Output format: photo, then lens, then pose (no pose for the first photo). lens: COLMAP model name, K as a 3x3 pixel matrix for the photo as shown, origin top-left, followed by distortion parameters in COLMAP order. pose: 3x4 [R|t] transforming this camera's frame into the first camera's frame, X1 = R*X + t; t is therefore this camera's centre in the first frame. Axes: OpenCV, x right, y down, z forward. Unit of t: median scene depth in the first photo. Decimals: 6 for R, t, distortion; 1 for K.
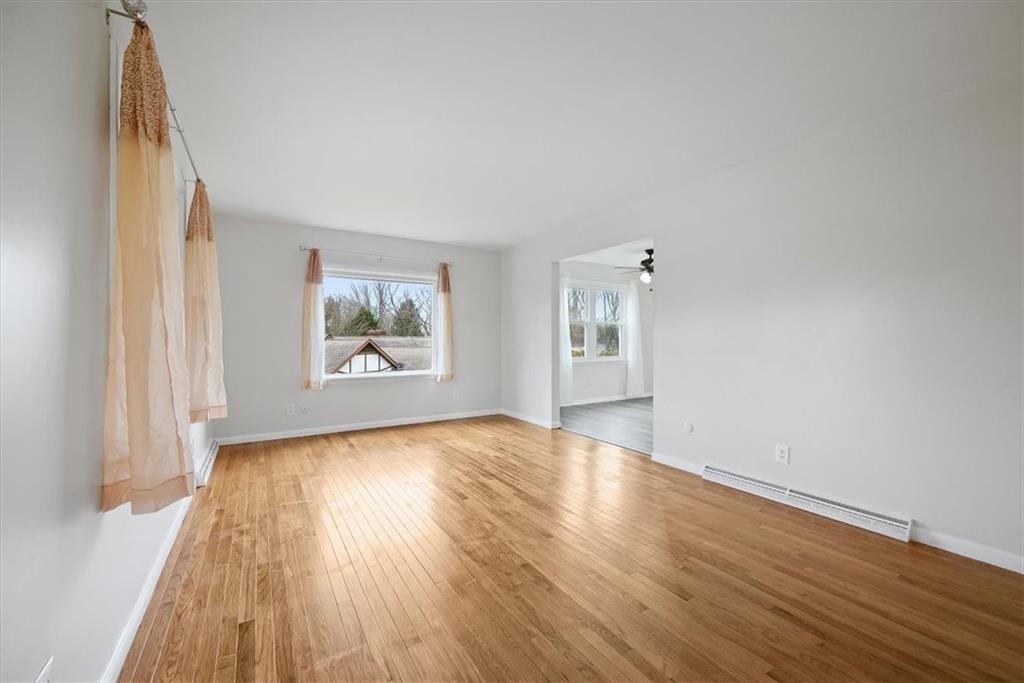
lens RADIAL K [[404.3, 0, 513.9], [0, 404.3, 340.7], [0, 0, 1]] dist [-0.000921, 0.002676]
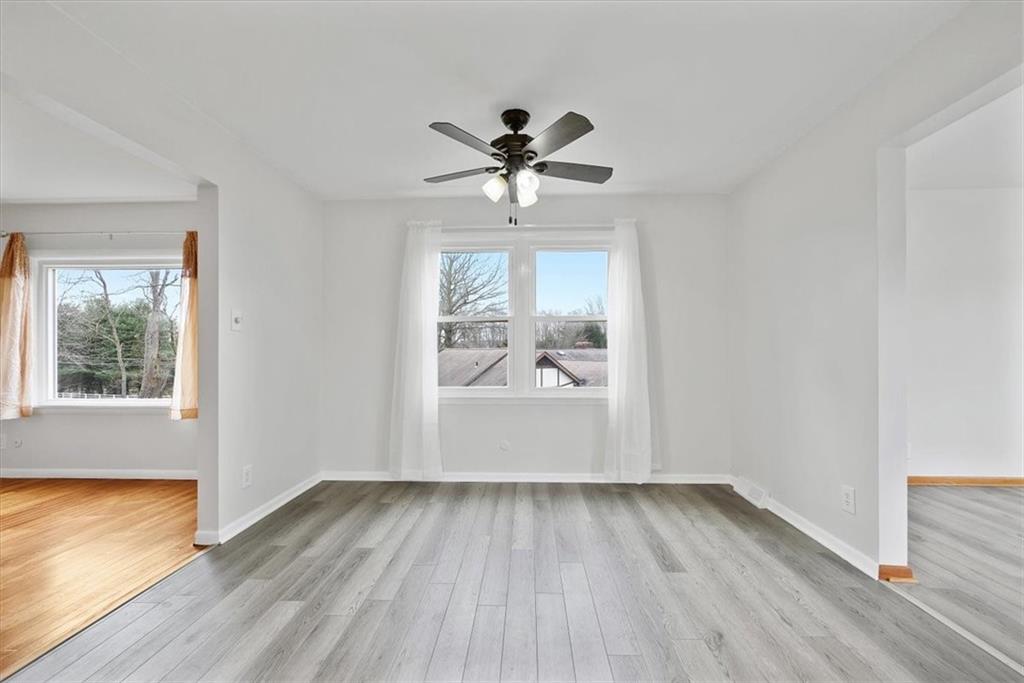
lens RADIAL K [[422.3, 0, 509.1], [0, 422.3, 351.3], [0, 0, 1]] dist [-0.000595, 0.000065]
pose [[0.816548, -0.006199, -0.577245, 0.132284], [0.003442, 0.999977, -0.005870, 0.000212], [0.577268, 0.002806, 0.816550, 0.160489]]
